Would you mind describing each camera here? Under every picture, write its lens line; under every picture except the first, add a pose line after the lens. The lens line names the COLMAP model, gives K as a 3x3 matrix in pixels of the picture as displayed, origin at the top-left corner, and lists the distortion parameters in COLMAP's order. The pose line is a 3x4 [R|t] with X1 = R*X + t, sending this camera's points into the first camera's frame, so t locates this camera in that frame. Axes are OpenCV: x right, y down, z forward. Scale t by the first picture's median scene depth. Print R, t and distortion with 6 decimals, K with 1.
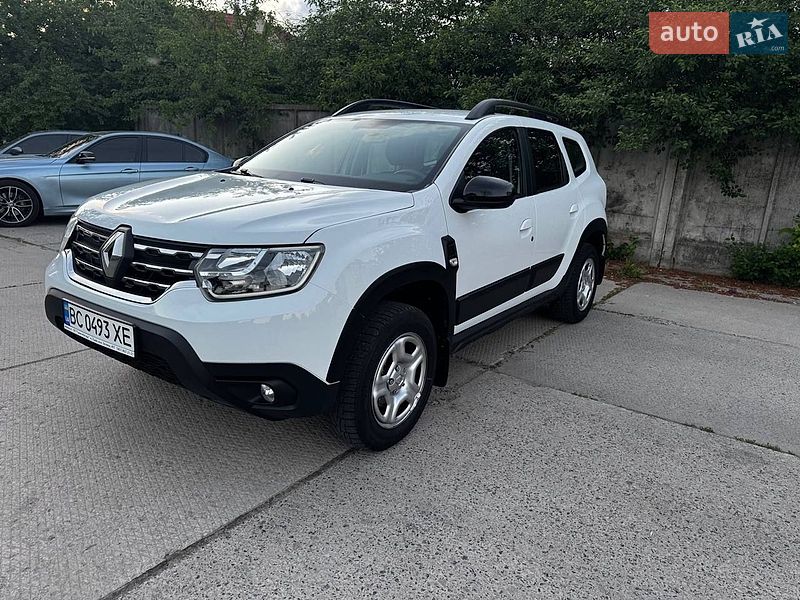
lens RADIAL K [[567.8, 0, 401.9], [0, 567.8, 299.5], [0, 0, 1]] dist [0.027199, -0.033031]
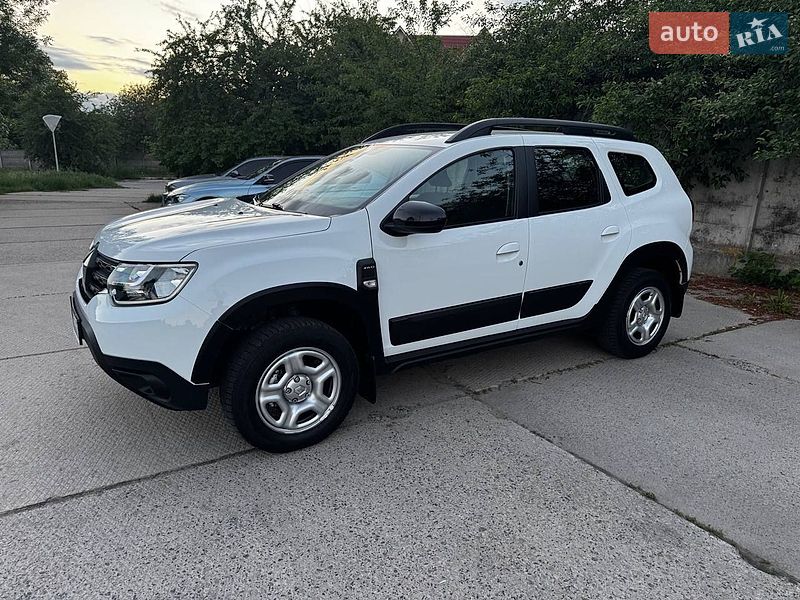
lens RADIAL K [[565.3, 0, 399.2], [0, 565.3, 301.8], [0, 0, 1]] dist [0.034251, -0.039918]
pose [[0.919834, 0.064369, -0.386991, 0.493437], [-0.070348, 0.997522, -0.001290, -0.032819], [0.385949, 0.028410, 0.922082, 0.061972]]
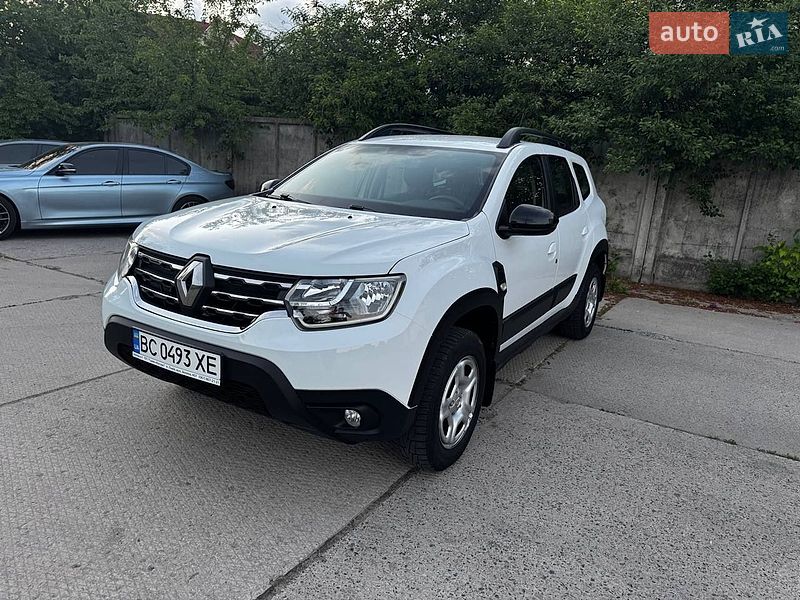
lens RADIAL K [[567.7, 0, 402.6], [0, 567.7, 303.3], [0, 0, 1]] dist [0.029640, -0.036605]
pose [[0.997268, -0.003527, 0.073784, -0.155975], [0.004297, 0.999938, -0.010277, -0.023974], [-0.073743, 0.010566, 0.997221, -0.027264]]
